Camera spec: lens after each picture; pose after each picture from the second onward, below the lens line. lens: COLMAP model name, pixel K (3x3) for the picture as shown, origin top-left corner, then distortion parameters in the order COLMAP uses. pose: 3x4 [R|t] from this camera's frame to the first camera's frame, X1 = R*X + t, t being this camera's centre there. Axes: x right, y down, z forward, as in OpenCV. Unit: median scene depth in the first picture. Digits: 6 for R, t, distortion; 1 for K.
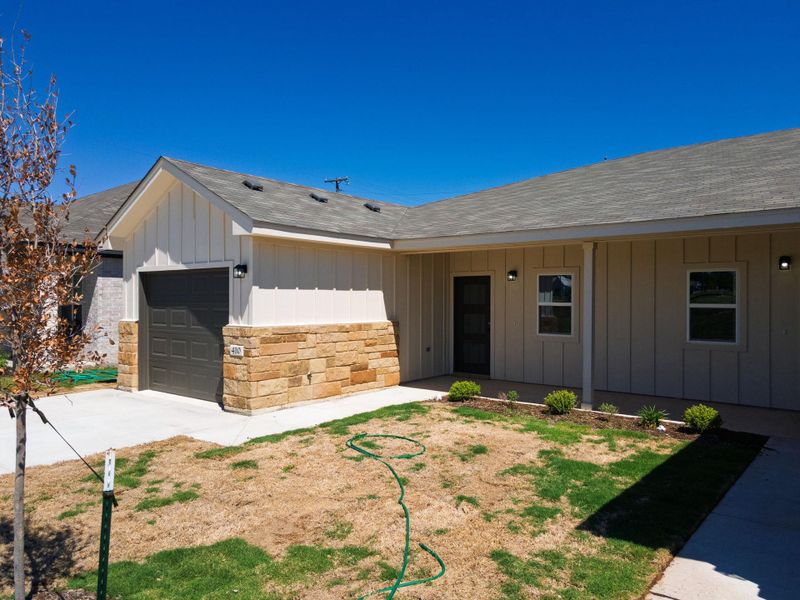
lens RADIAL K [[588.1, 0, 399.9], [0, 588.1, 301.6], [0, 0, 1]] dist [0.013188, 0.000370]
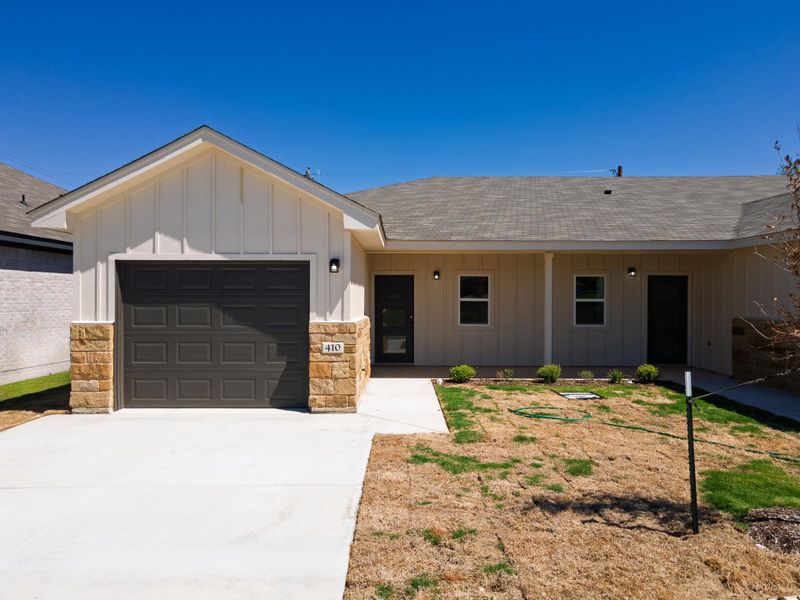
lens RADIAL K [[588.1, 0, 399.6], [0, 588.1, 297.8], [0, 0, 1]] dist [0.013188, 0.000370]
pose [[0.774109, -0.000514, 0.633052, -0.728469], [0.004012, 0.999984, -0.004094, 0.005484], [-0.633040, 0.005709, 0.774098, 0.170017]]
